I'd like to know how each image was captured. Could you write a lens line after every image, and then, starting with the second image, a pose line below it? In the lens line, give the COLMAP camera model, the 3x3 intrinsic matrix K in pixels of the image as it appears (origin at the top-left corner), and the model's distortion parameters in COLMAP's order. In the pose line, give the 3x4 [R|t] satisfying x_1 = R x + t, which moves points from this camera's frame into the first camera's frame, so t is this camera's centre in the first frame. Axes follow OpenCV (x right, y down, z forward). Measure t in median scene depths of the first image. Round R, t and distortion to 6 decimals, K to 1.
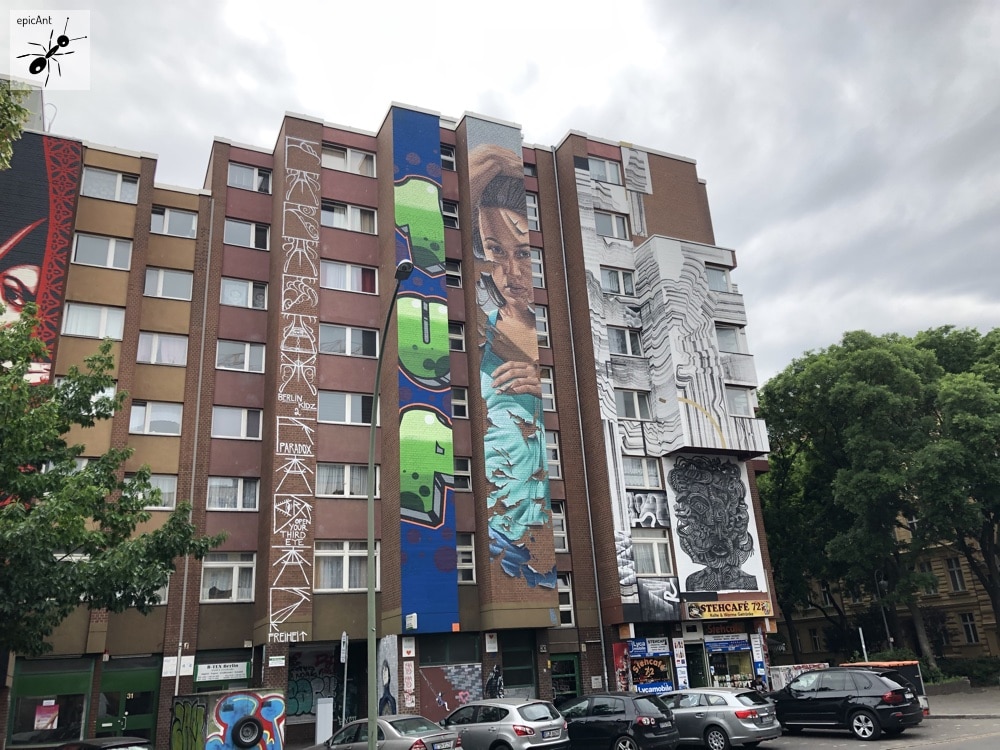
lens RADIAL K [[823.4, 0, 500.0], [0, 823.4, 375.0], [0, 0, 1]] dist [0.012228, -0.000026]
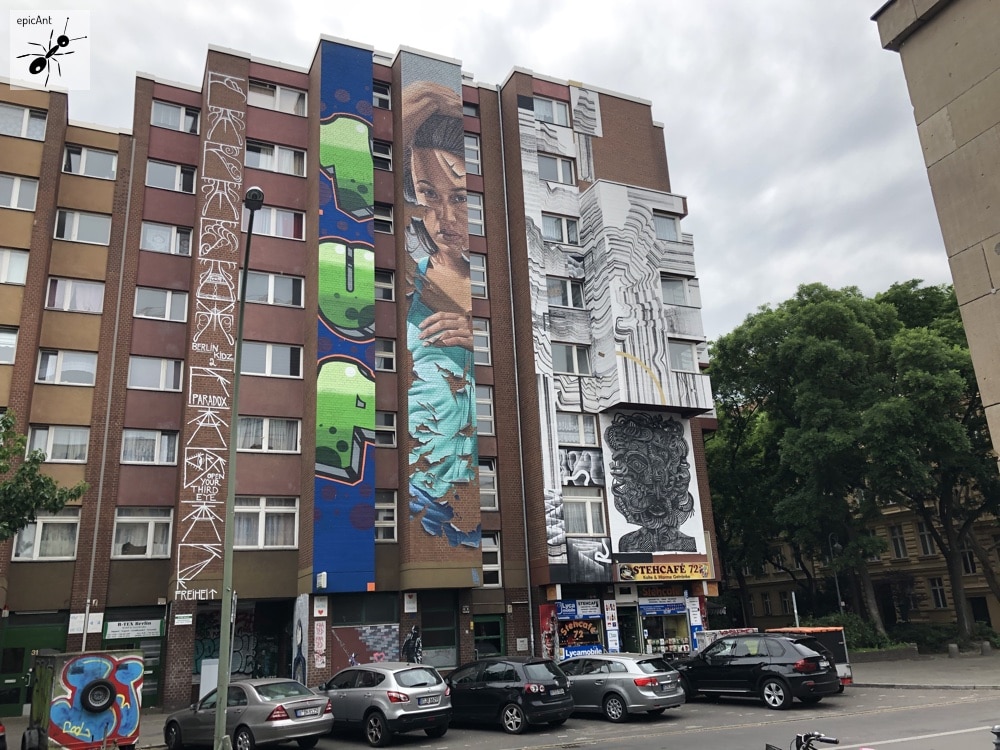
lens RADIAL K [[823.4, 0, 500.0], [0, 823.4, 375.0], [0, 0, 1]] dist [0.012228, -0.000026]
pose [[0.999899, 0.008937, -0.011012, 0.094388], [-0.008399, 0.998813, 0.047974, 0.010516], [0.011428, -0.047876, 0.998788, 0.047548]]
